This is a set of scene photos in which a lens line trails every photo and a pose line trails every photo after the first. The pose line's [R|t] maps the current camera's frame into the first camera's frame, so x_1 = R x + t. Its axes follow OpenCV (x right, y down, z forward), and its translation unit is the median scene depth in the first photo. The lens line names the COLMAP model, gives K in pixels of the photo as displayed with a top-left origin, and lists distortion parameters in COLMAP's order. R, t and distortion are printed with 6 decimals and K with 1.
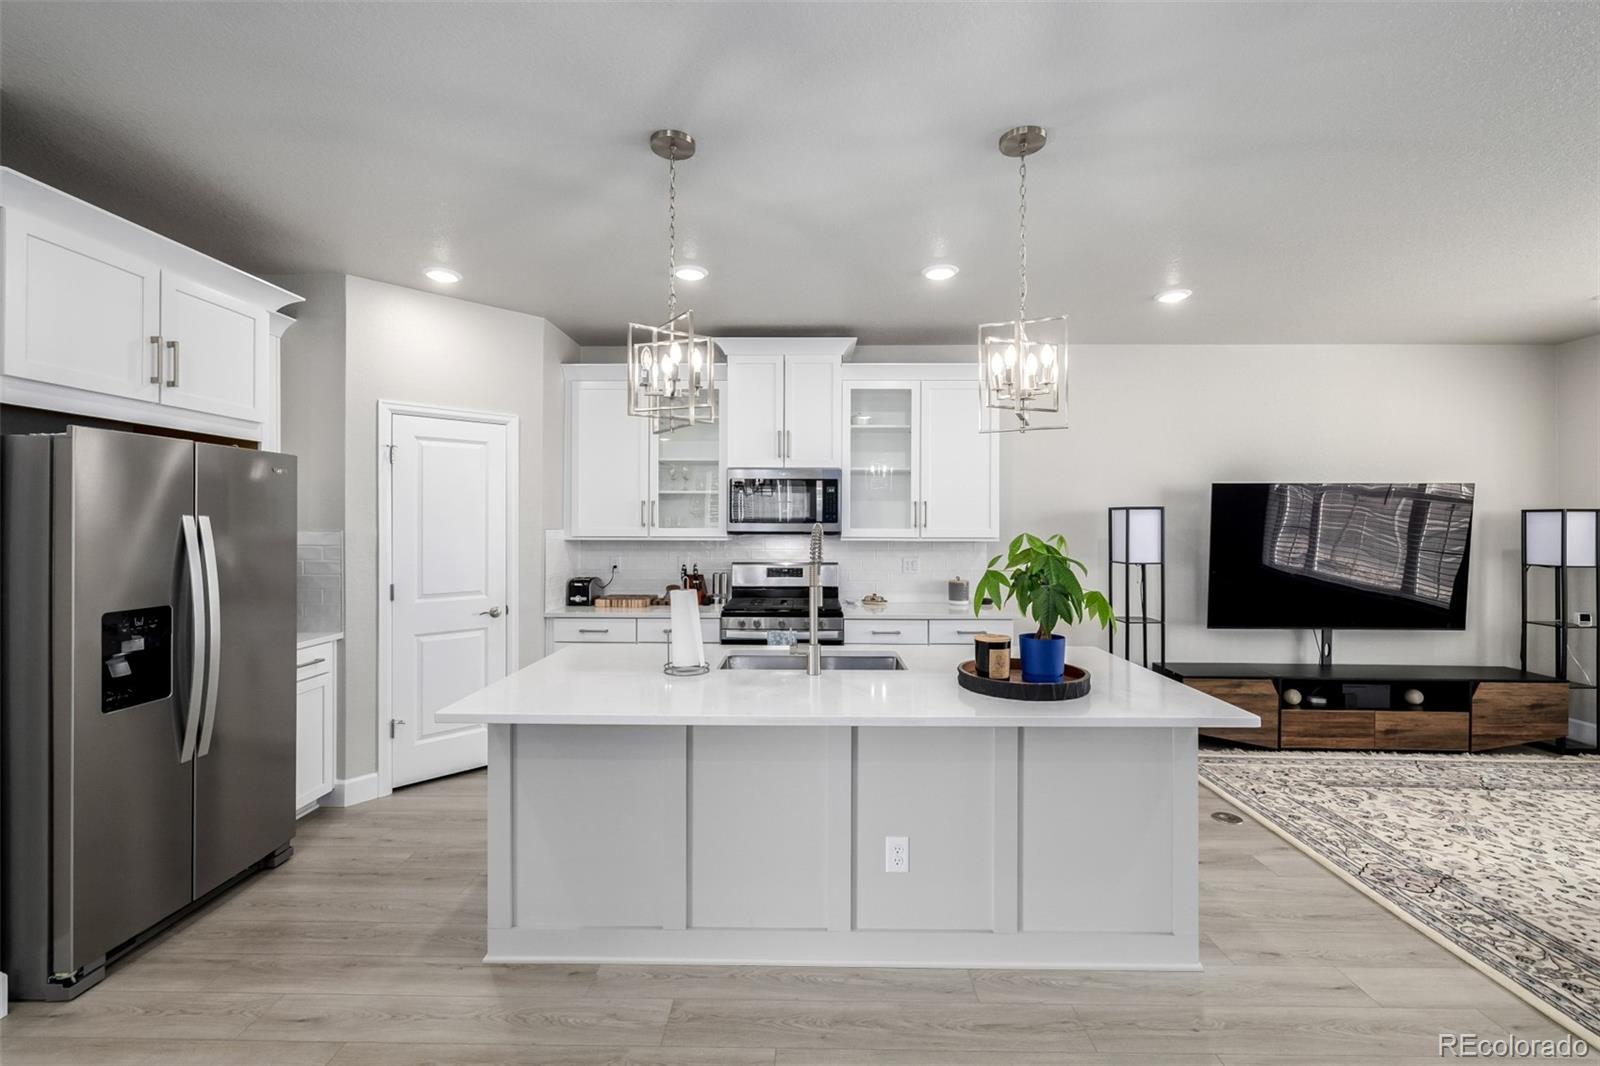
lens RADIAL K [[674.4, 0, 794.1], [0, 674.4, 522.7], [0, 0, 1]] dist [-0.002207, 0.000404]
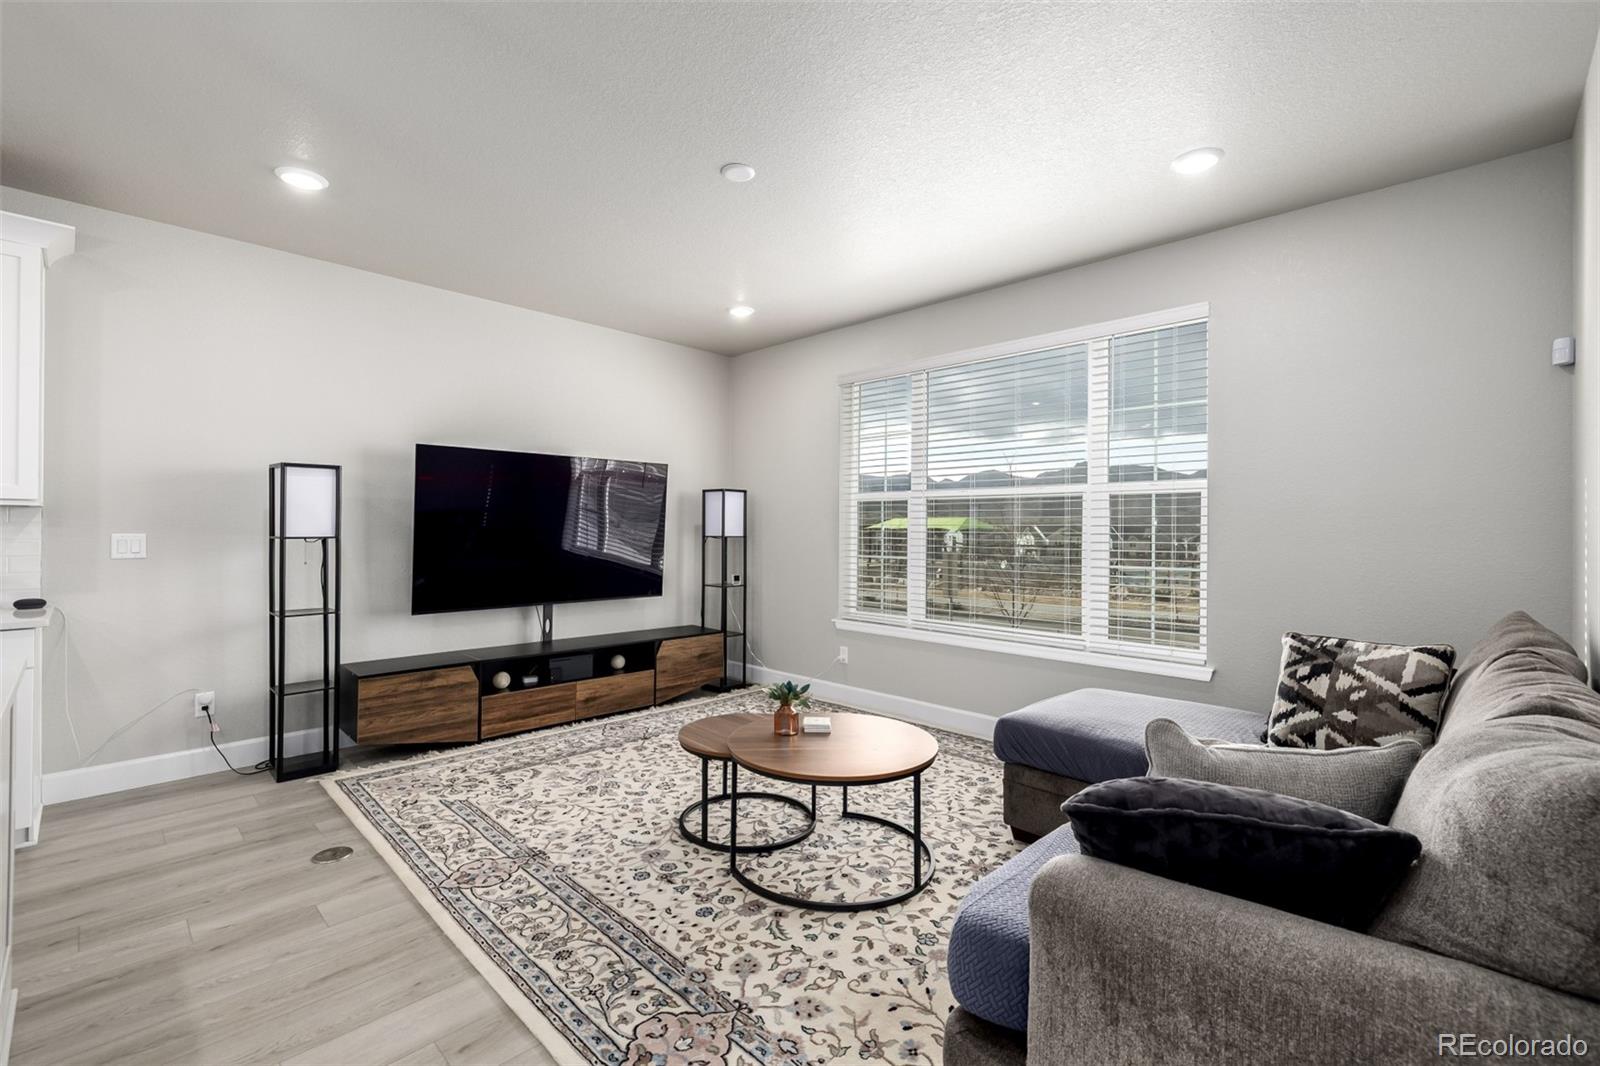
lens RADIAL K [[697.3, 0, 803.0], [0, 697.3, 527.4], [0, 0, 1]] dist [0.008241, -0.001509]
pose [[0.681091, 0.003005, 0.732193, 0.381348], [-0.007618, 0.999967, 0.002983, 0.050691], [-0.732160, -0.007610, 0.681091, 0.053443]]
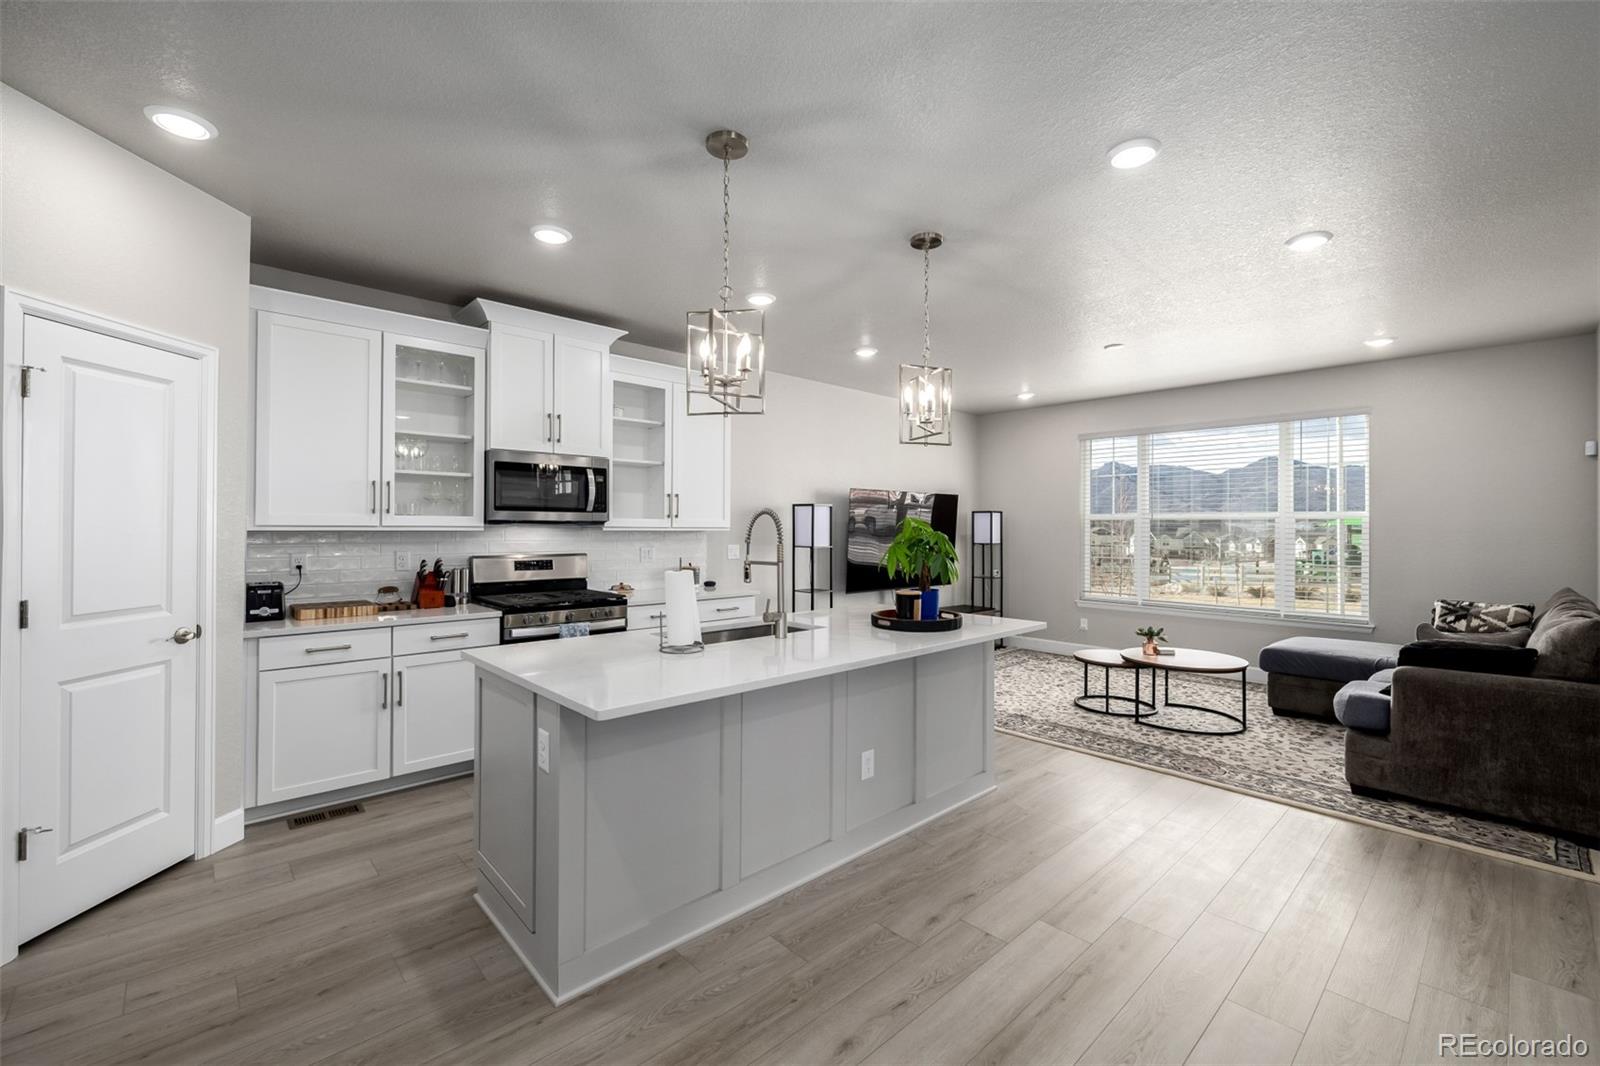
lens RADIAL K [[674.4, 0, 796.0], [0, 674.4, 524.5], [0, 0, 1]] dist [-0.002207, 0.000404]
pose [[0.719423, 0.004292, 0.694559, -0.518381], [-0.005460, 0.999985, -0.000524, 0.020644], [-0.694550, -0.003415, 0.719436, 0.102888]]
